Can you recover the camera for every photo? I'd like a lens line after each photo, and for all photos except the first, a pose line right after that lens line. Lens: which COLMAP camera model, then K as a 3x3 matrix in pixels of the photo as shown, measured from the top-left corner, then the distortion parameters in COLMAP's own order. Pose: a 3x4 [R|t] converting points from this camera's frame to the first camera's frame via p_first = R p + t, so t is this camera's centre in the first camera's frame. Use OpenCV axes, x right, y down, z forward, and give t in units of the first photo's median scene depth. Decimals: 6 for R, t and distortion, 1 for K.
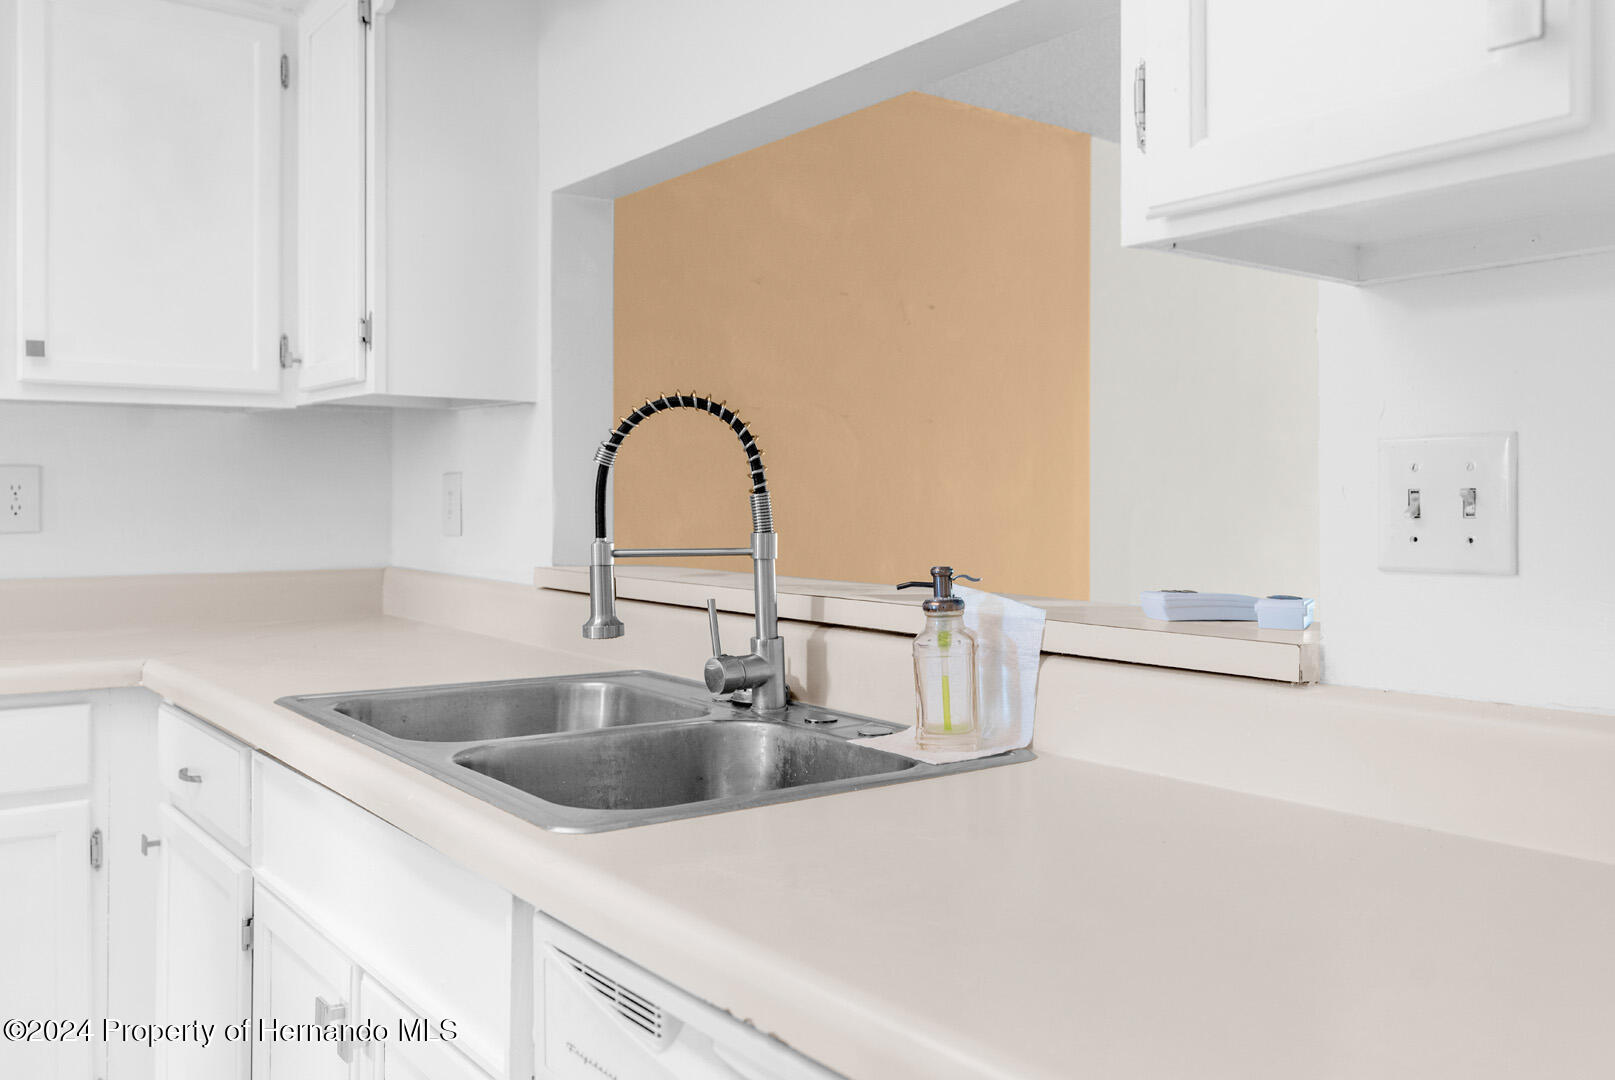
lens RADIAL K [[1339.5, 0, 804.1], [0, 1339.5, 502.2], [0, 0, 1]] dist [0.001823, -0.002371]
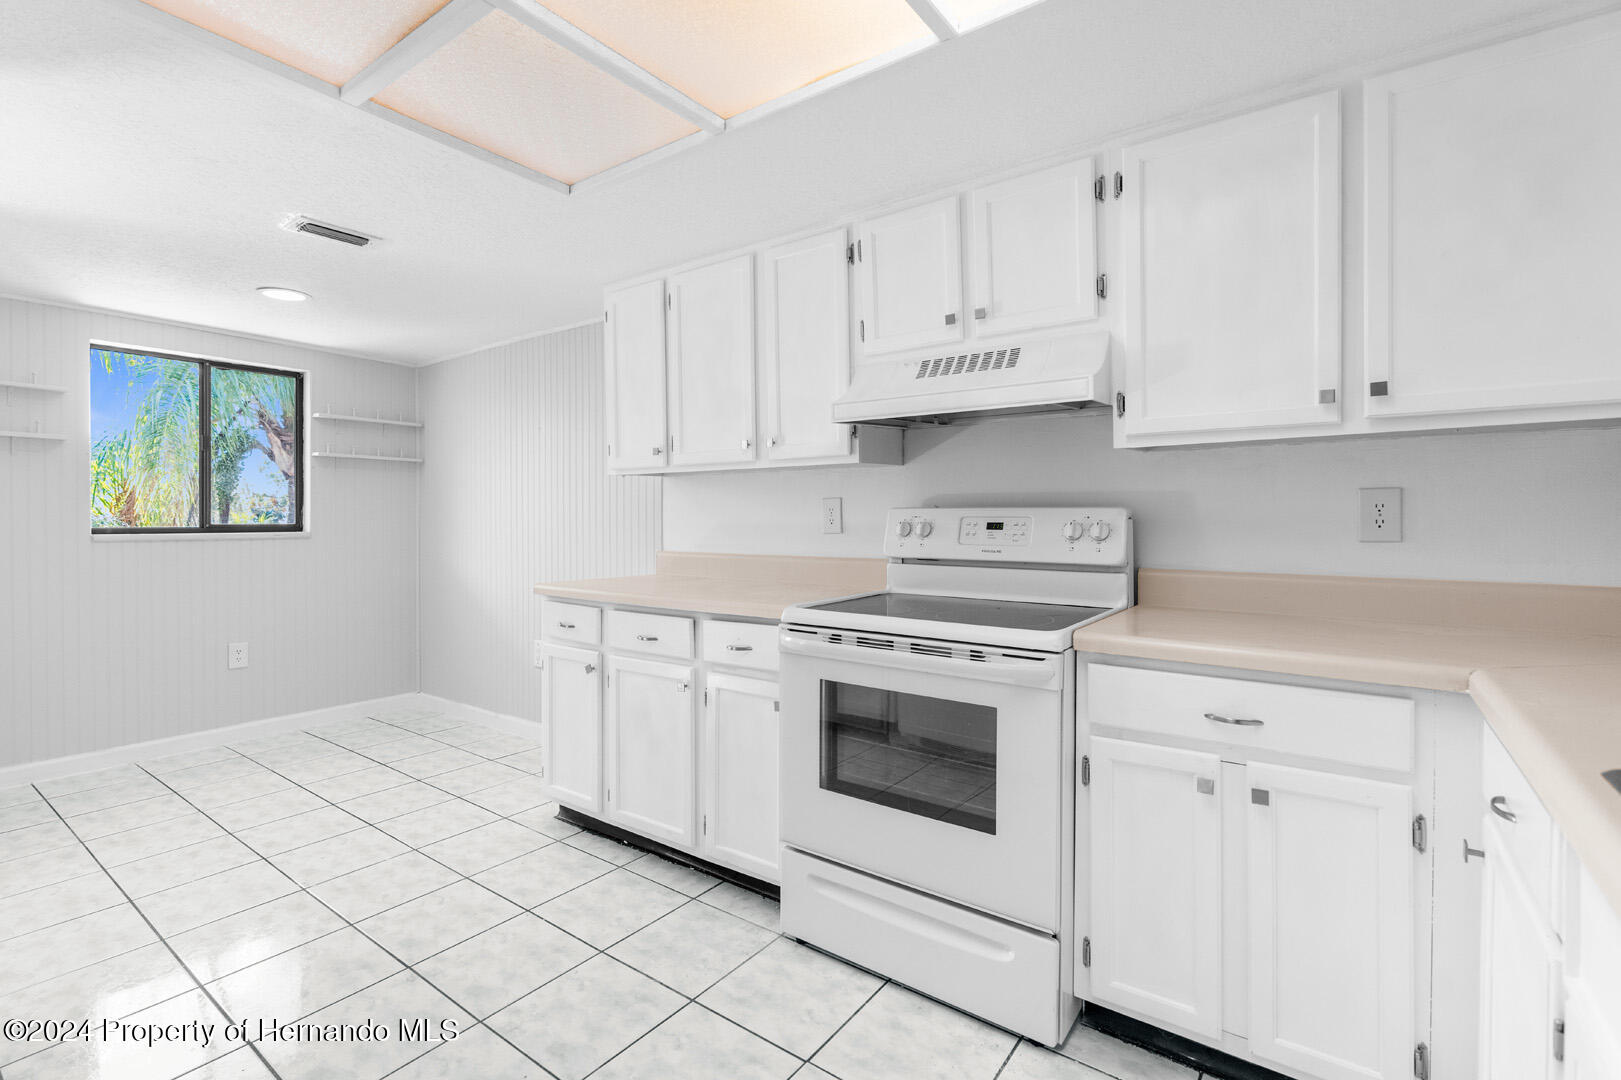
lens RADIAL K [[737.0, 0, 815.7], [0, 737.0, 523.0], [0, 0, 1]] dist [-0.010731, 0.003423]
pose [[0.287067, 0.005654, -0.957894, -0.125996], [0.001302, 0.999979, 0.006292, 0.000386], [0.957910, -0.003053, 0.287054, 0.459639]]
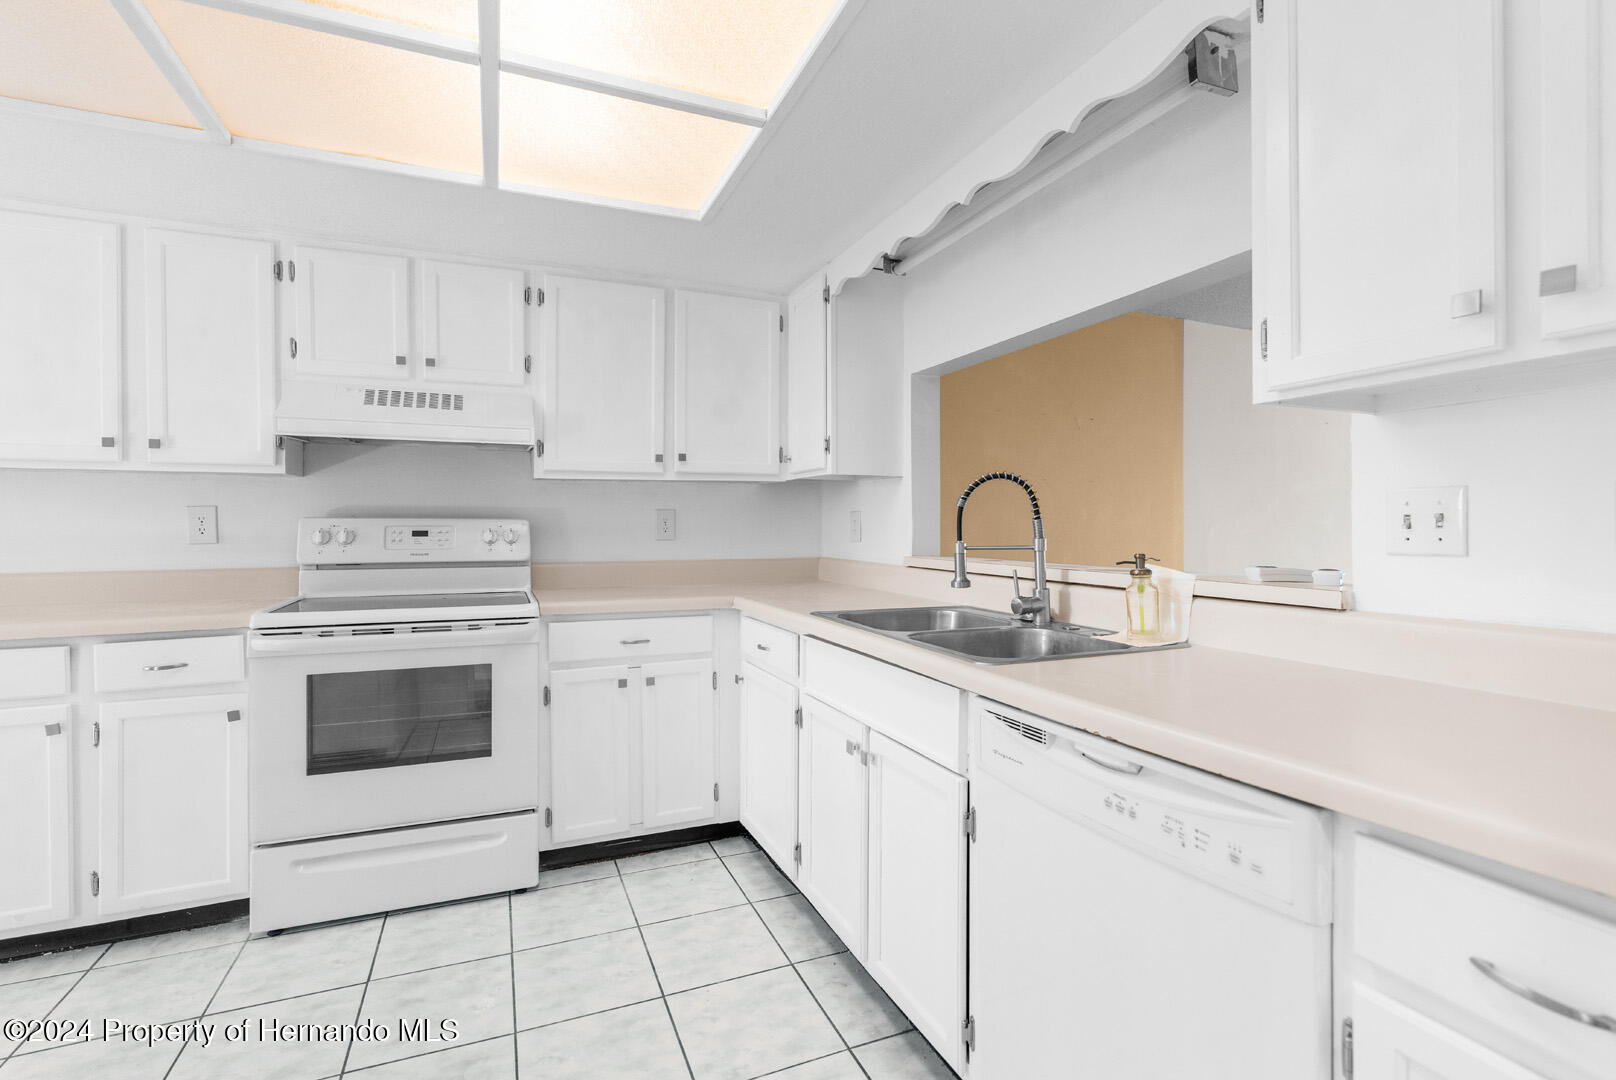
lens RADIAL K [[734.8, 0, 802.1], [0, 734.8, 531.3], [0, 0, 1]] dist [-0.010731, 0.003423]
pose [[0.968567, -0.002110, -0.248745, -0.103677], [0.003450, 0.999982, 0.004948, 0.004914], [0.248730, -0.005651, 0.968556, -0.197185]]
